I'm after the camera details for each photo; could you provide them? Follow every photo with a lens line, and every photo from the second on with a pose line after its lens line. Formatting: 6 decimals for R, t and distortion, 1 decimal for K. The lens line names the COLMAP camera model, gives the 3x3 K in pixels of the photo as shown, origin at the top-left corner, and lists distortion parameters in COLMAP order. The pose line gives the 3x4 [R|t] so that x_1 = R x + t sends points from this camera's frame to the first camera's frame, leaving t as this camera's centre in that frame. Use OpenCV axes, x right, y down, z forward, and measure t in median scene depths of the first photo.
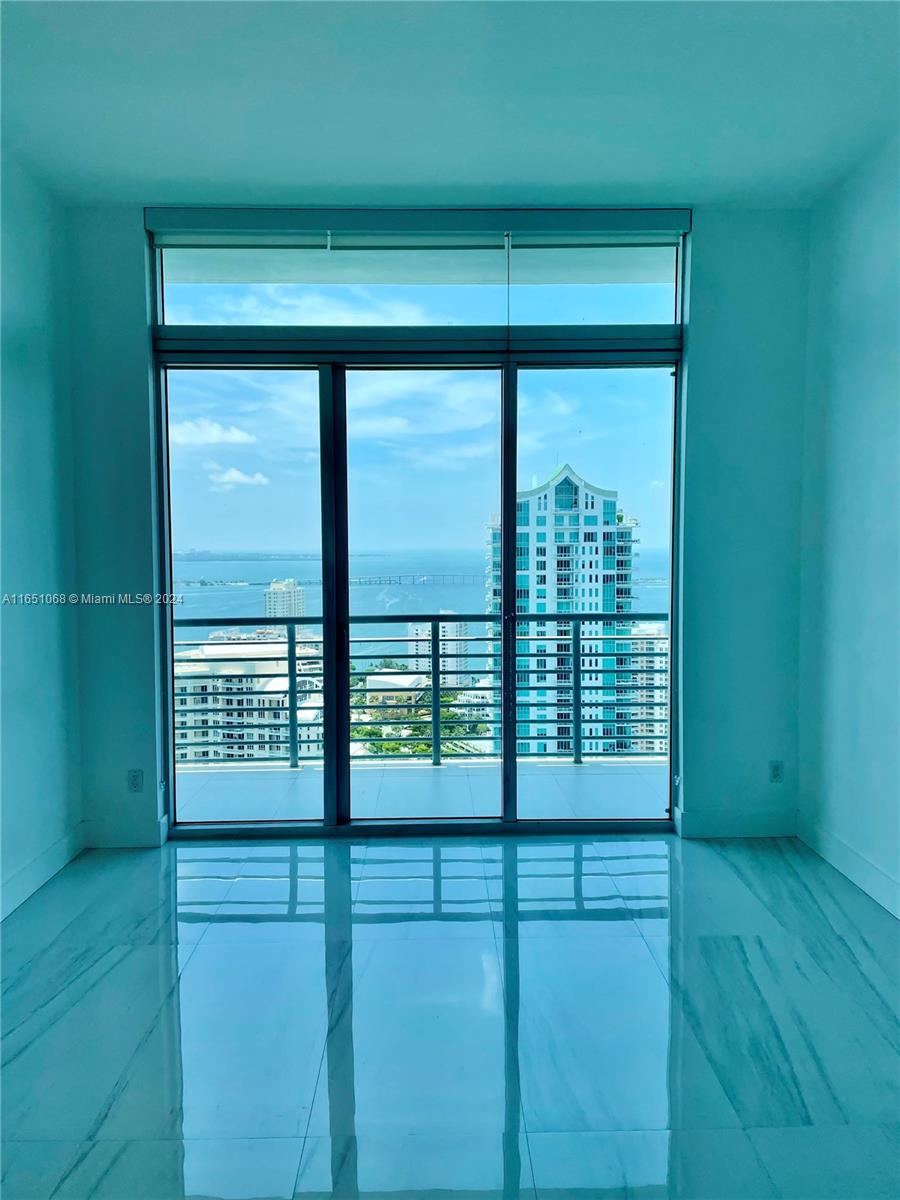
lens RADIAL K [[904.7, 0, 451.8], [0, 904.7, 593.0], [0, 0, 1]] dist [0.048517, -0.004257]
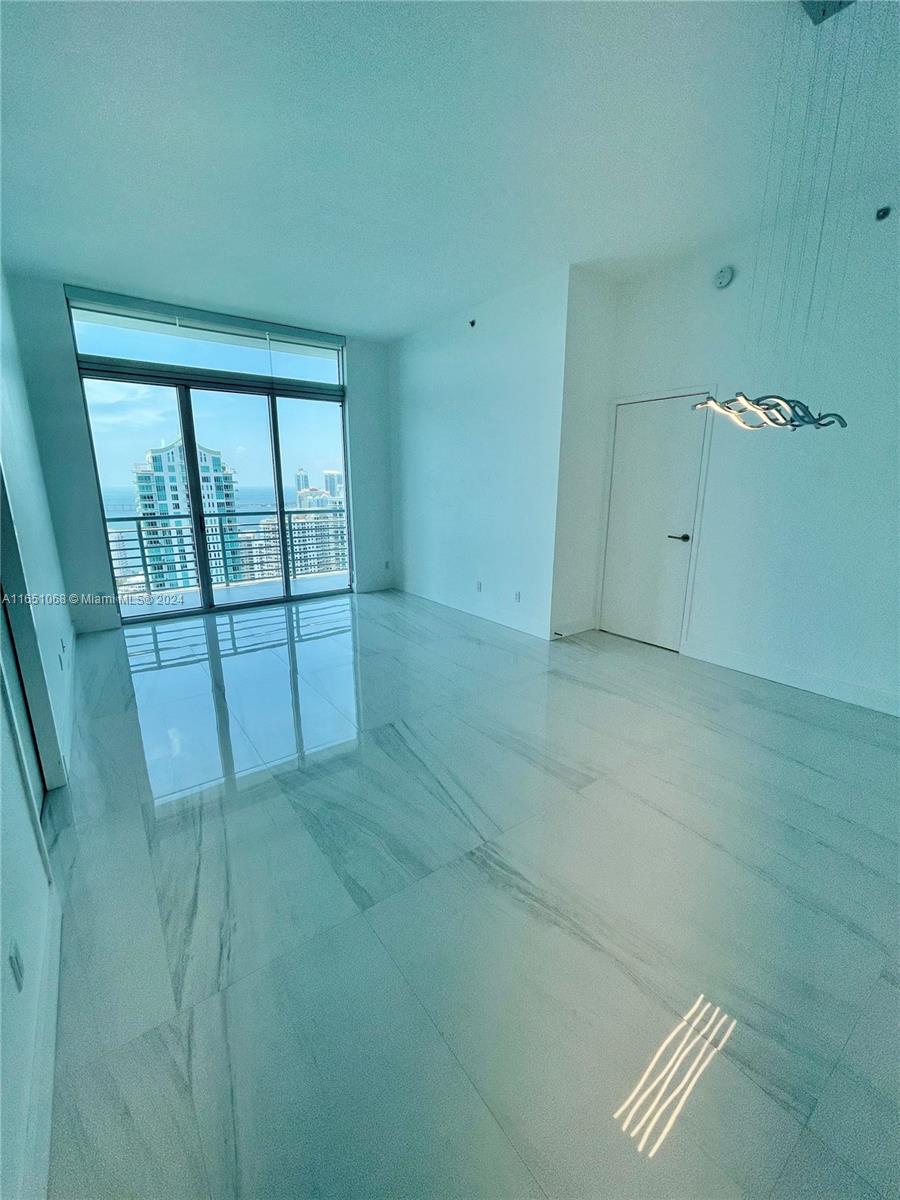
lens RADIAL K [[487.3, 0, 449.7], [0, 487.3, 595.4], [0, 0, 1]] dist [-0.001080, 0.000026]
pose [[0.819878, -0.123994, 0.558950, -0.279785], [0.027343, 0.983633, 0.178097, 0.029195], [-0.571885, -0.130734, 0.809850, -0.256007]]
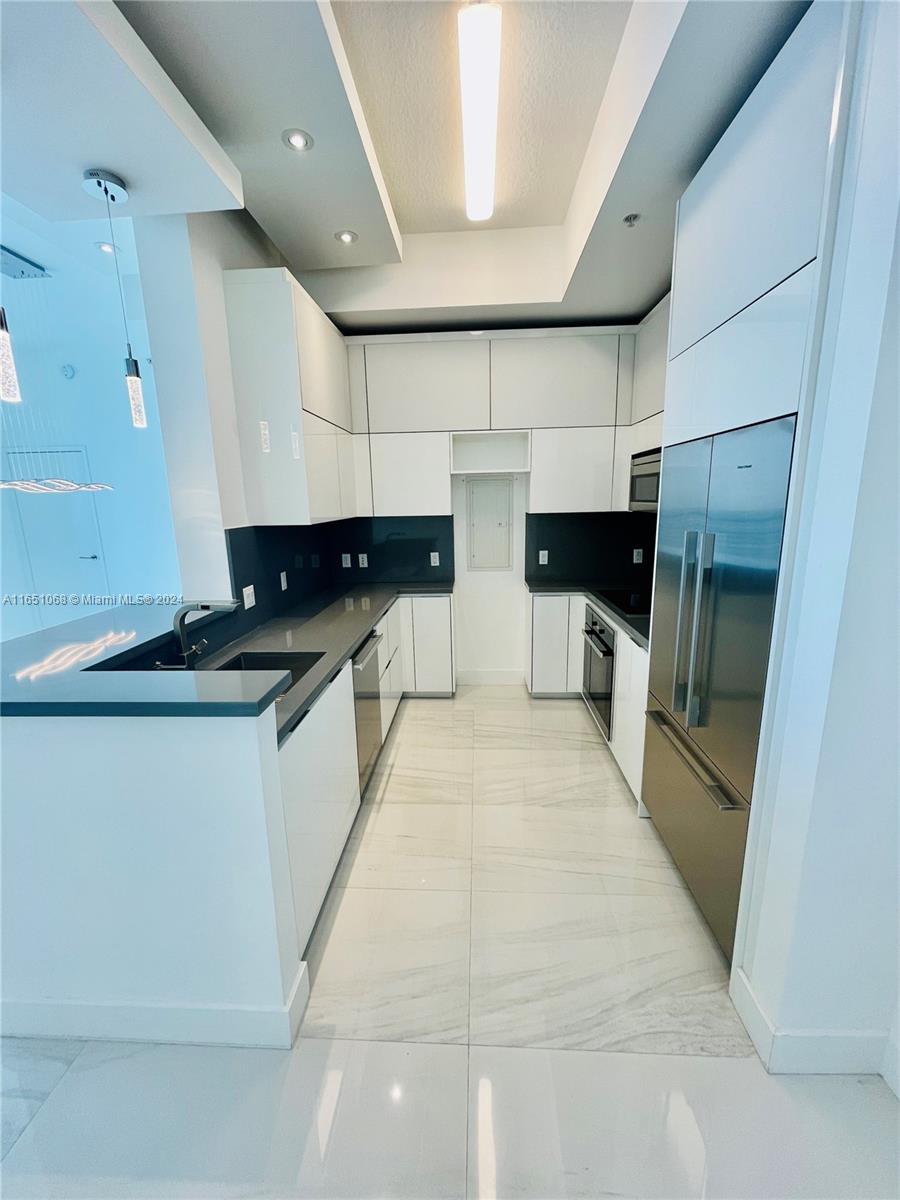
lens RADIAL K [[482.8, 0, 450.0], [0, 482.8, 600.0], [0, 0, 1]] dist [-0.000904, -0.000032]
pose [[0.078392, -0.202314, 0.976178, -0.482040], [0.074962, 0.977615, 0.196593, 0.030656], [-0.994100, 0.057765, 0.091803, -0.675812]]
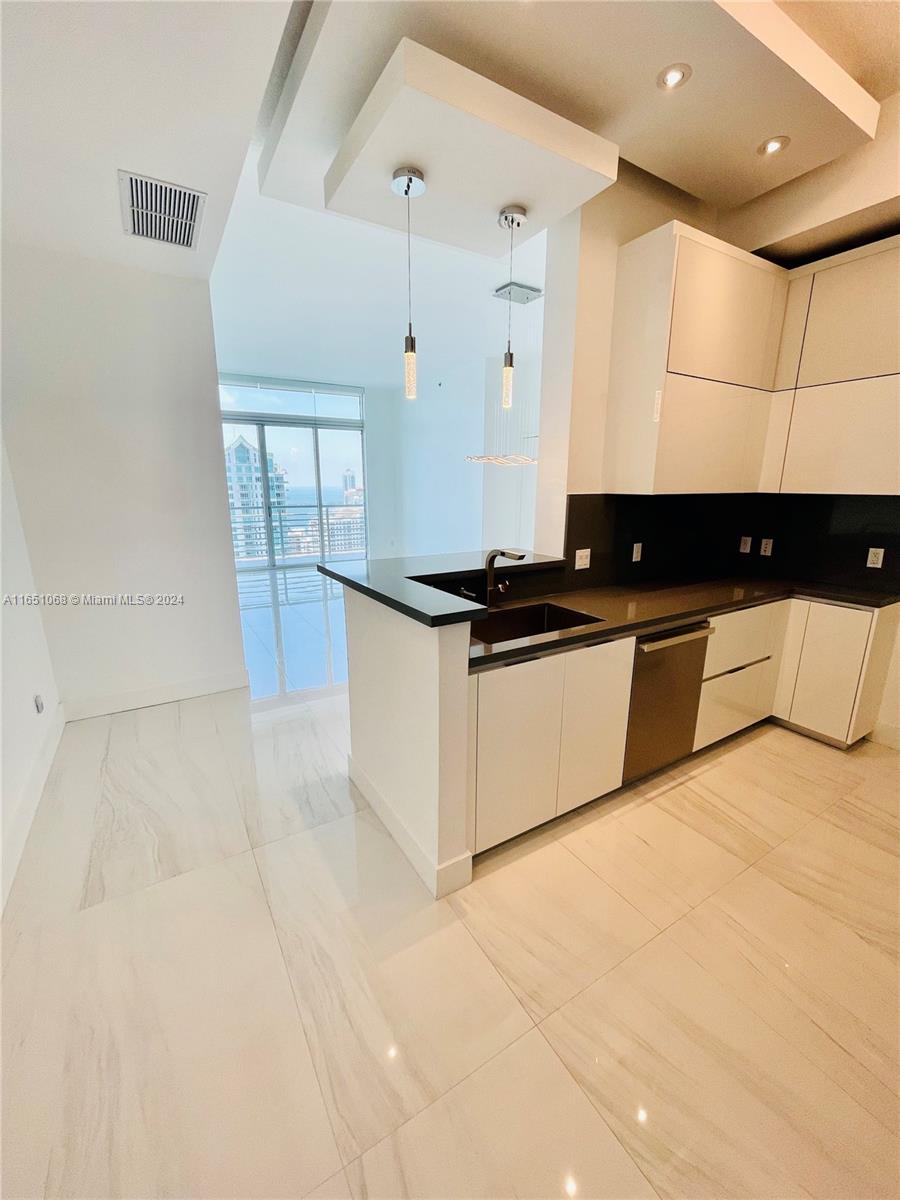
lens RADIAL K [[482.8, 0, 450.0], [0, 482.8, 600.0], [0, 0, 1]] dist [-0.000904, -0.000032]
pose [[0.866116, -0.110198, 0.487545, -0.410546], [0.020292, 0.982343, 0.185987, 0.051123], [-0.499432, -0.151192, 0.853058, -0.813641]]
